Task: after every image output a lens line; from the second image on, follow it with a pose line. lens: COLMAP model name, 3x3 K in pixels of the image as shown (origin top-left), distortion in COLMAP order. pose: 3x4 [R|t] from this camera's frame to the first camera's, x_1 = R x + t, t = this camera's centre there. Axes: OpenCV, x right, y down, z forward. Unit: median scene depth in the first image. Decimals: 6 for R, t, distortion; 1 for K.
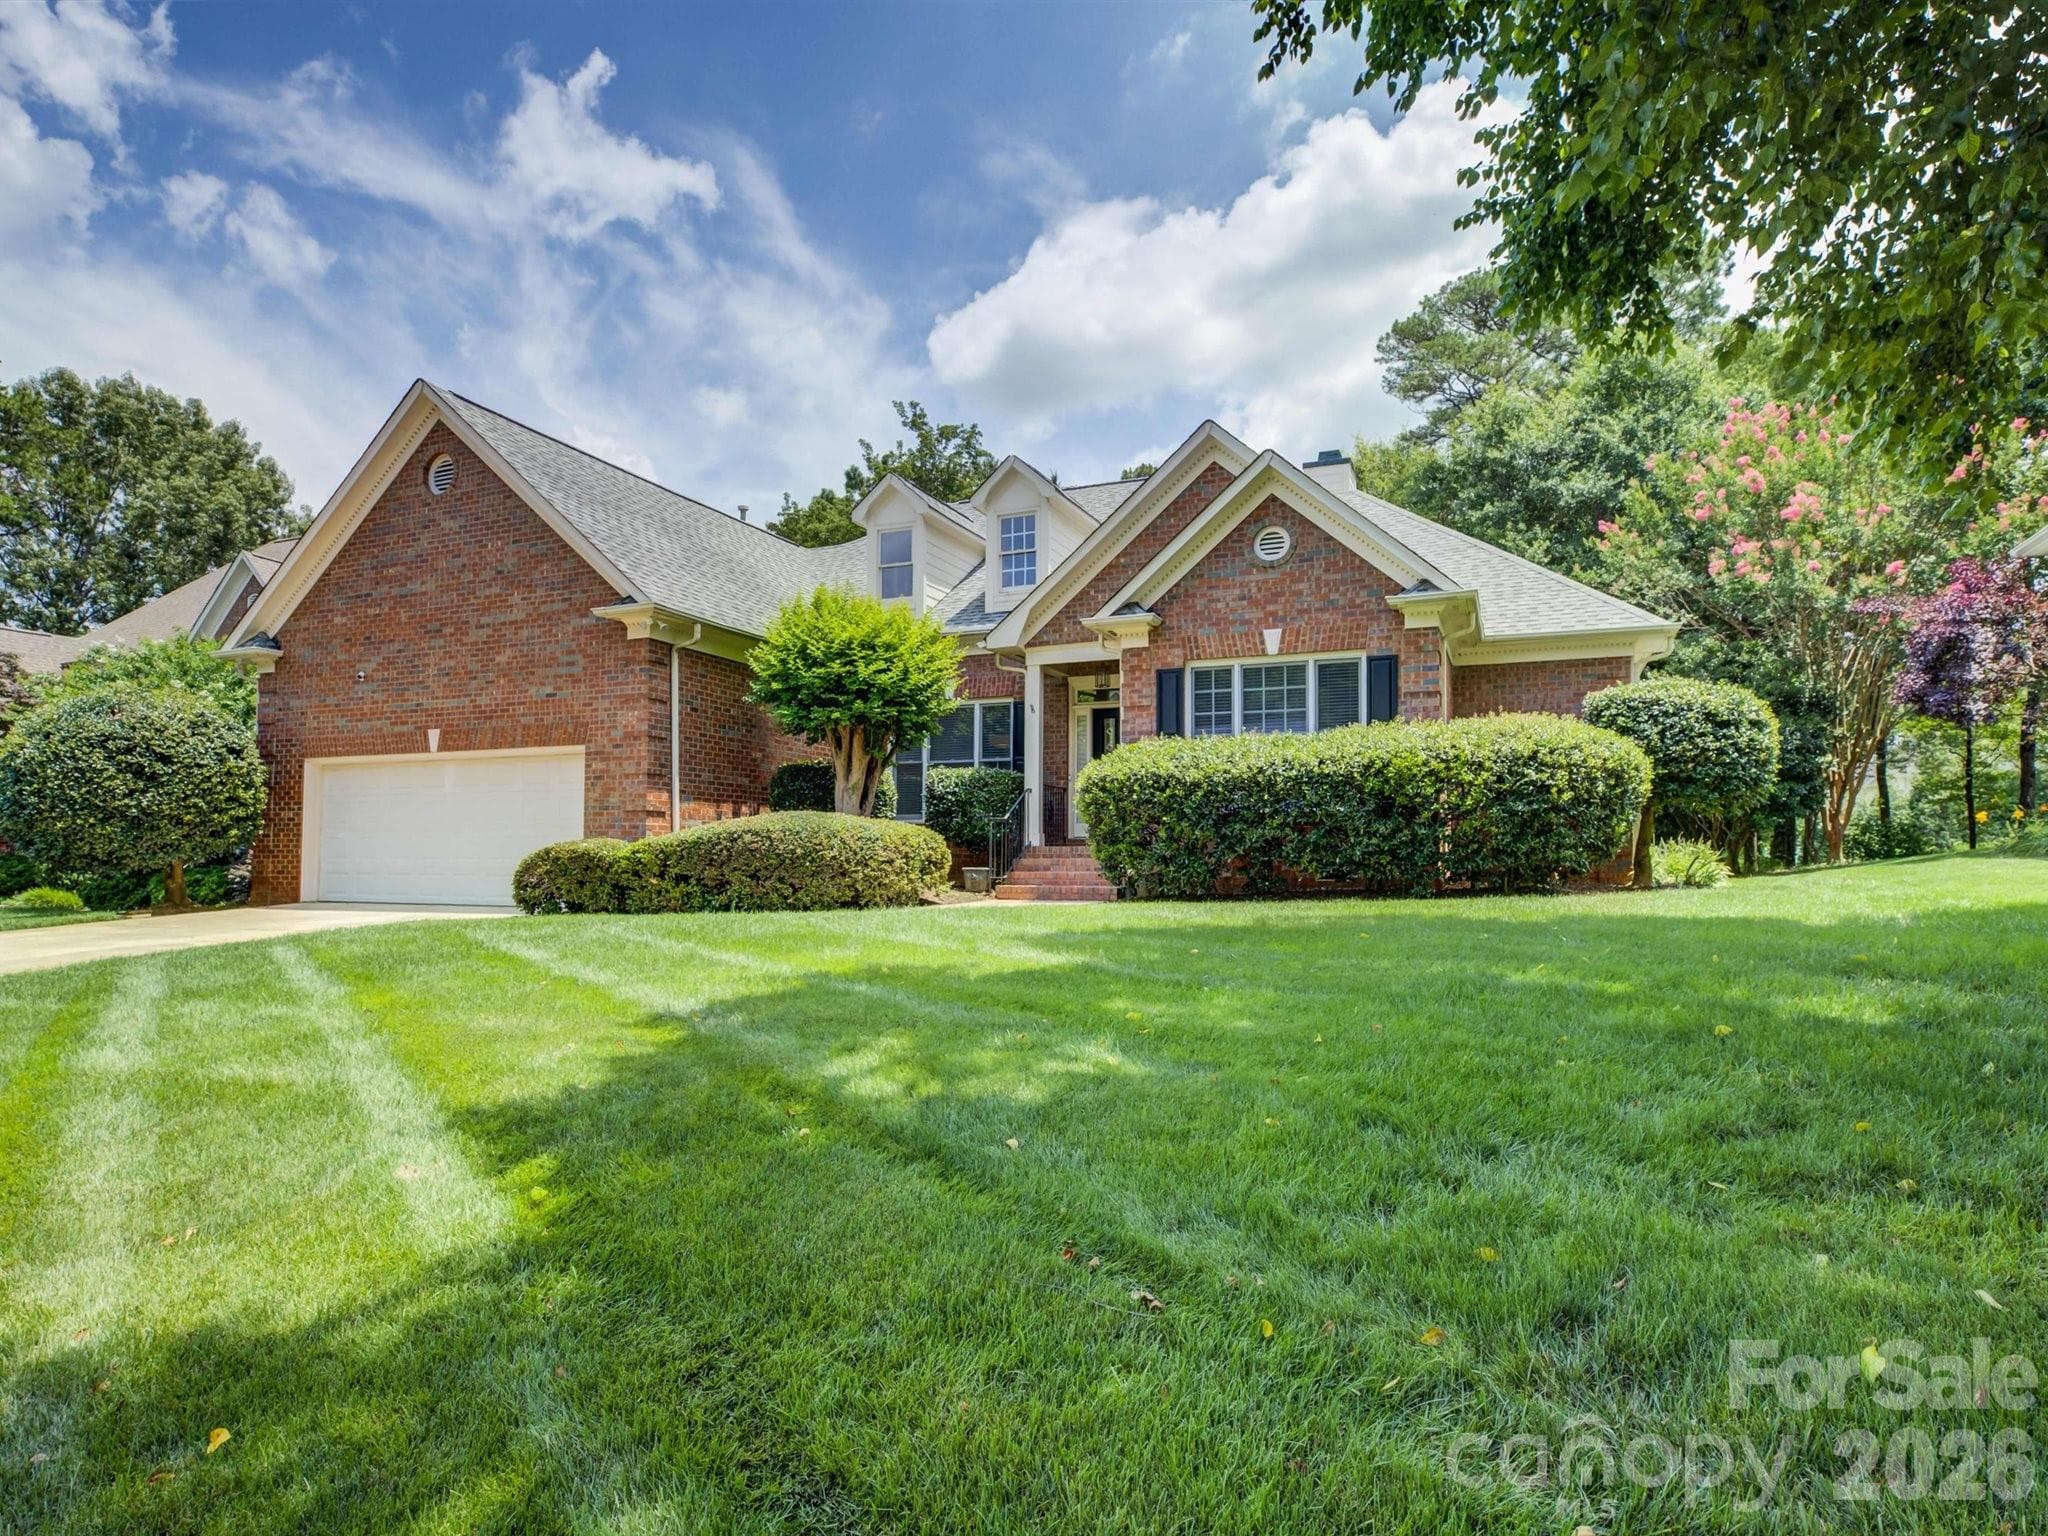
lens RADIAL K [[1030.7, 0, 968.6], [0, 1030.7, 778.1], [0, 0, 1]] dist [-0.003832, -0.001202]
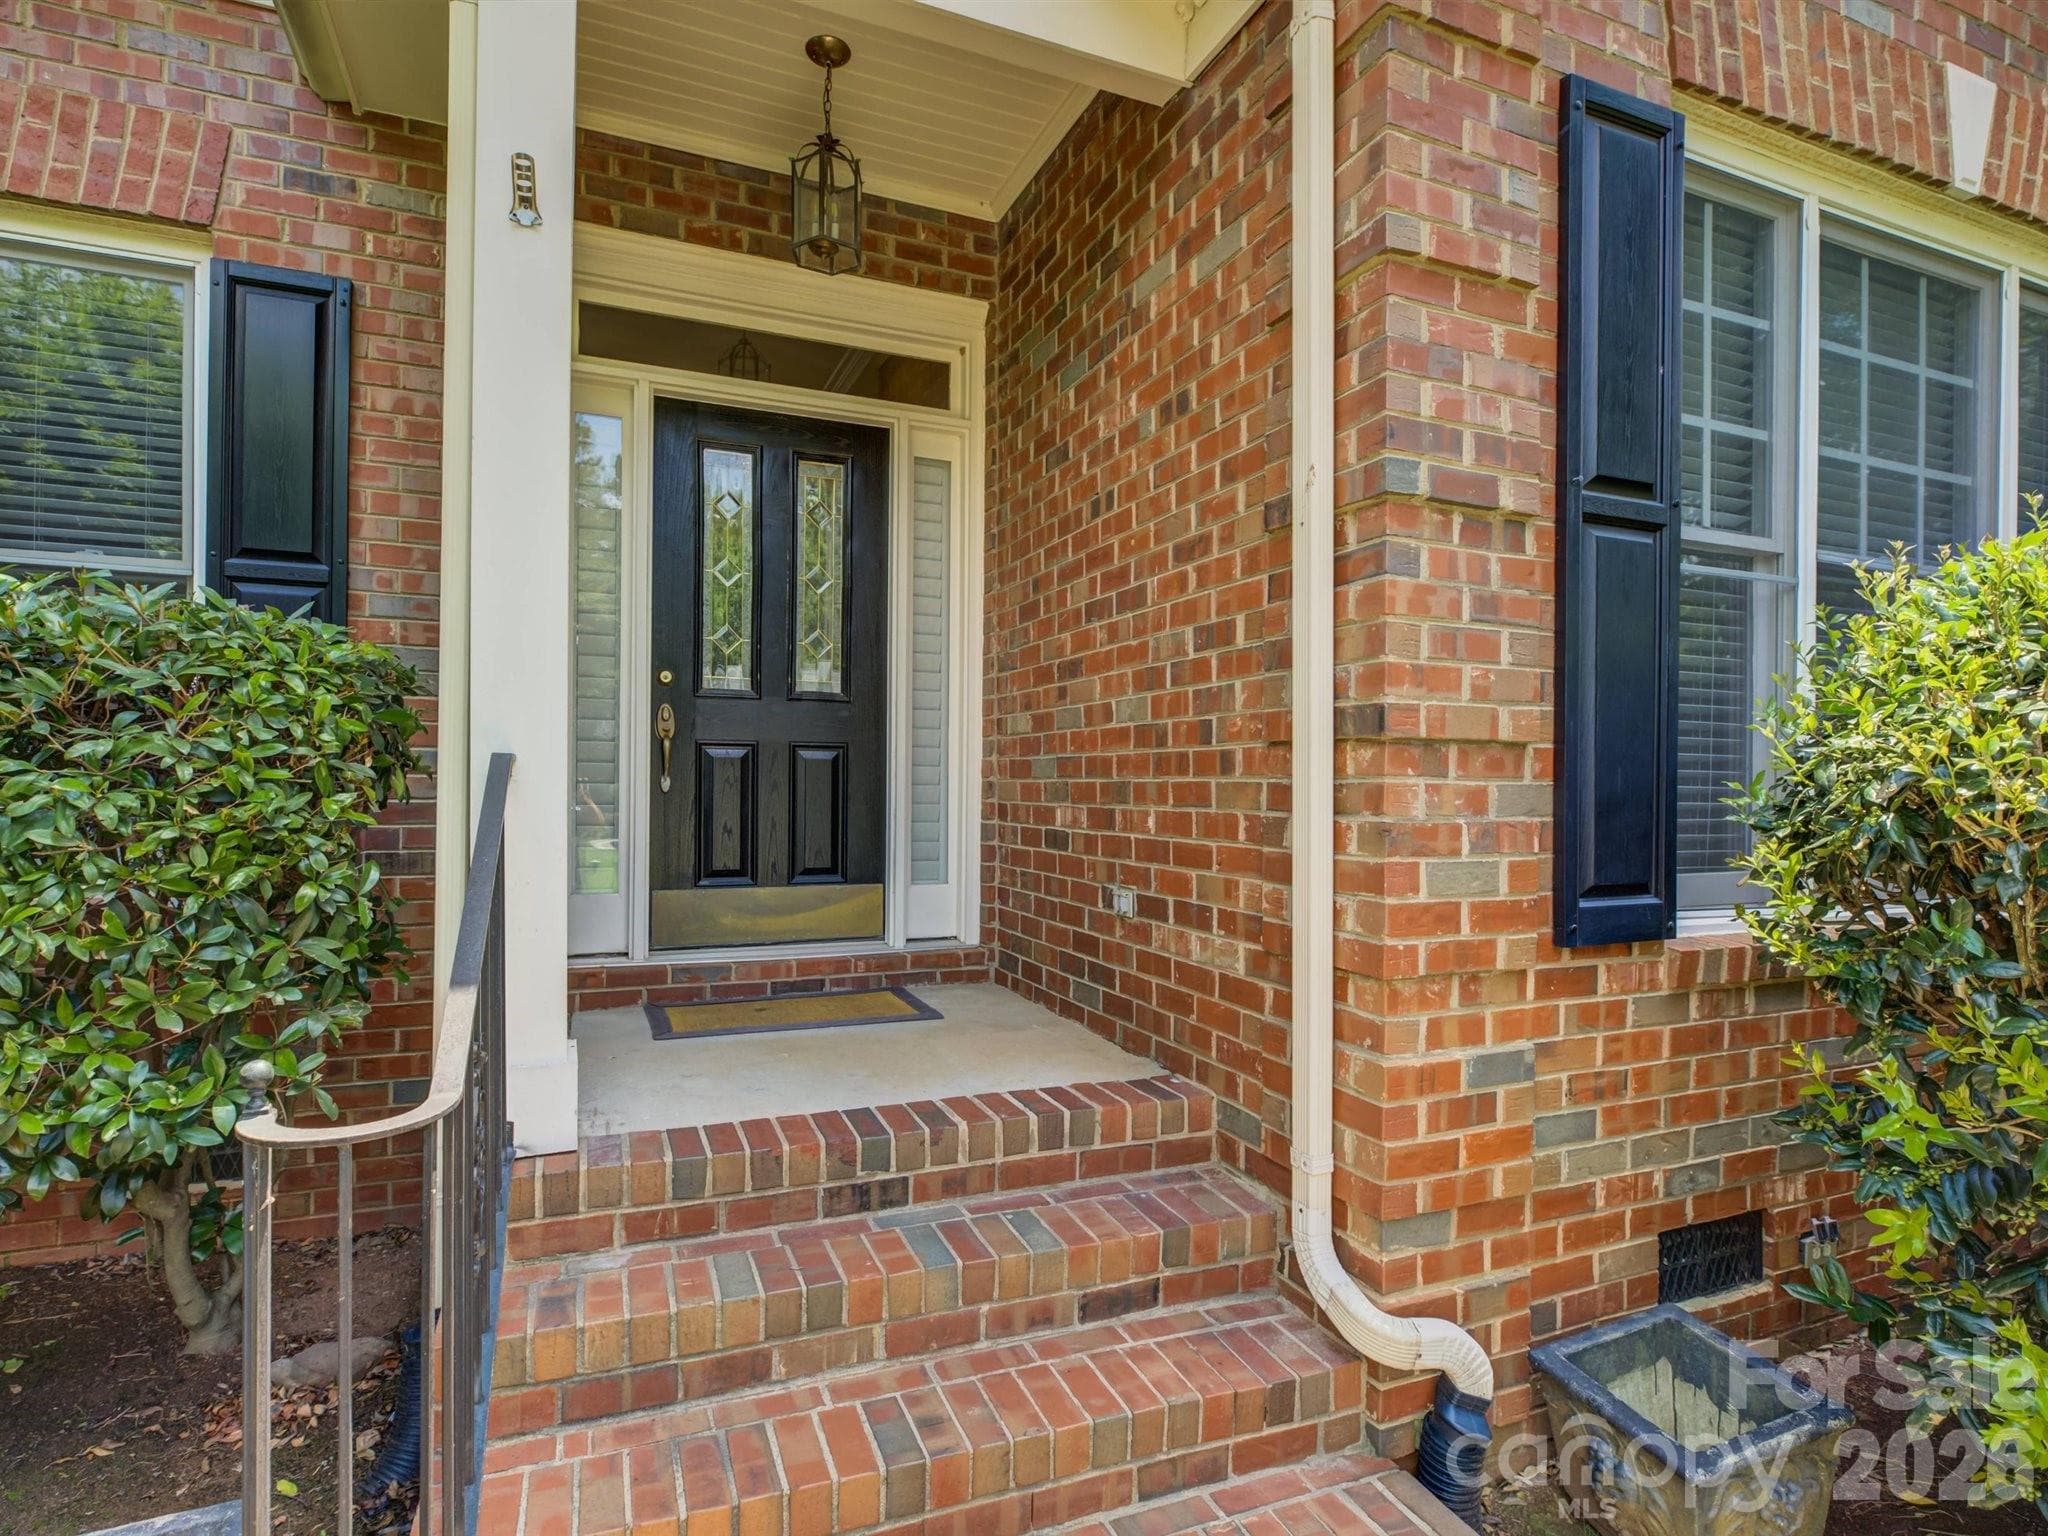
lens RADIAL K [[1071.0, 0, 1017.6], [0, 1071.0, 789.3], [0, 0, 1]] dist [-0.005911, -0.001092]
pose [[0.673114, -0.002561, 0.739535, -0.001554], [-0.056378, 0.996906, 0.054767, 0.002967], [-0.737387, -0.078558, 0.670887, 0.949243]]
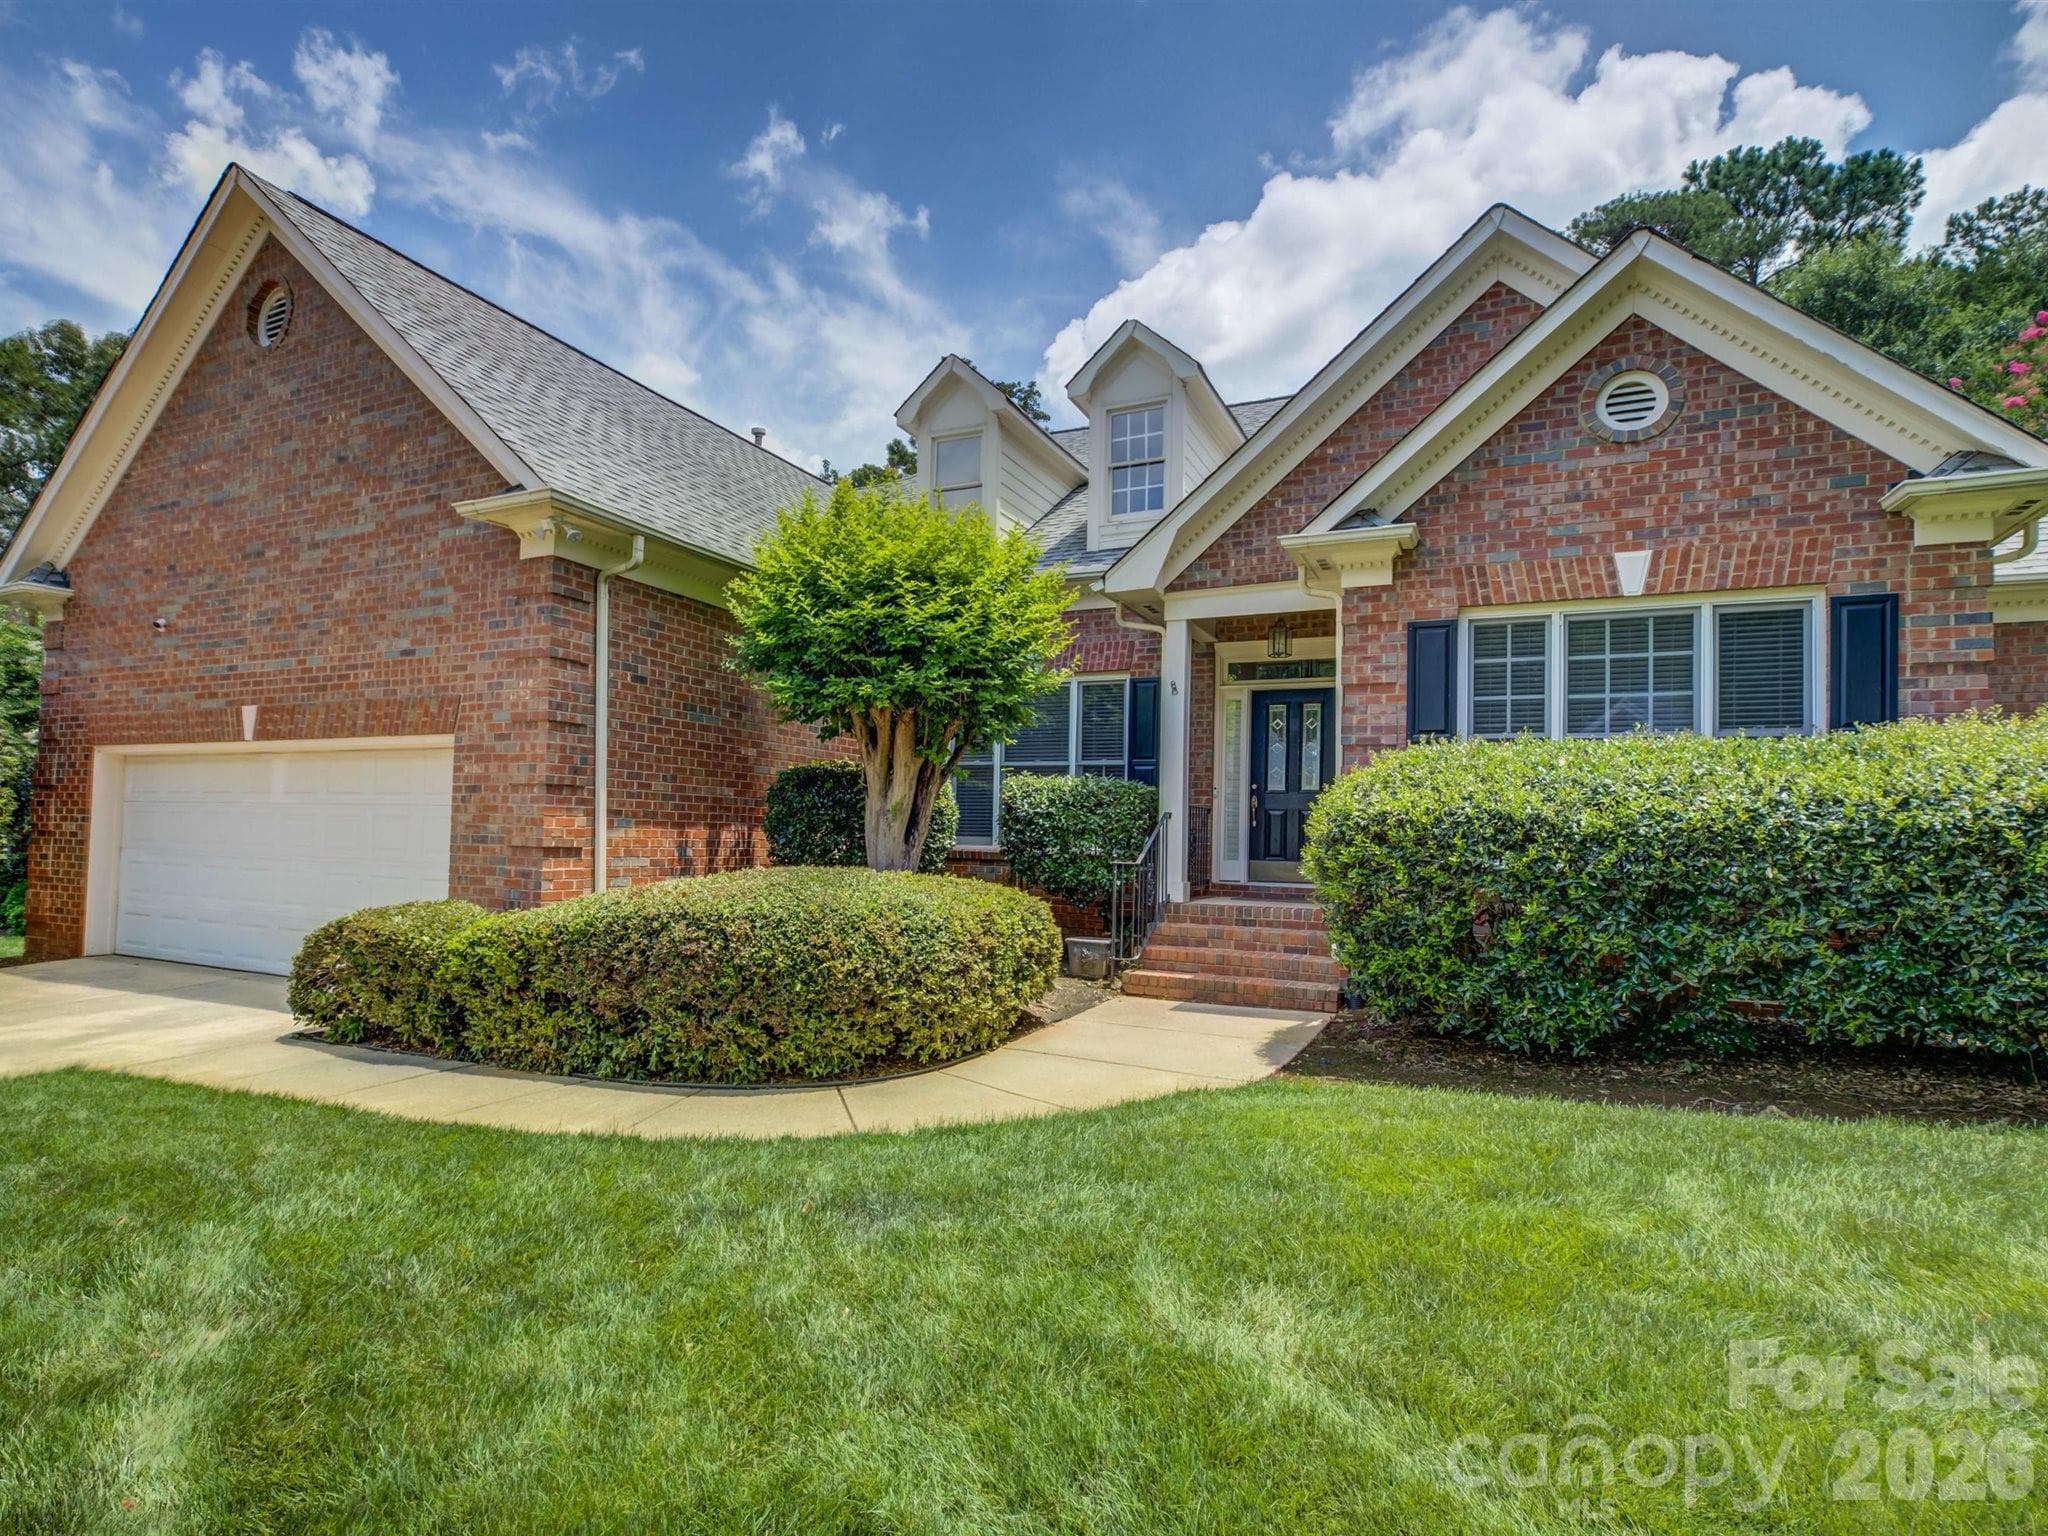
lens RADIAL K [[1004.5, 0, 982.5], [0, 1004.5, 782.0], [0, 0, 1]] dist [-0.000621, -0.000672]
pose [[0.999592, 0.017275, -0.022726, -0.047432], [-0.016907, 0.999724, 0.016303, -0.019187], [0.023001, -0.015913, 0.999609, 0.419181]]
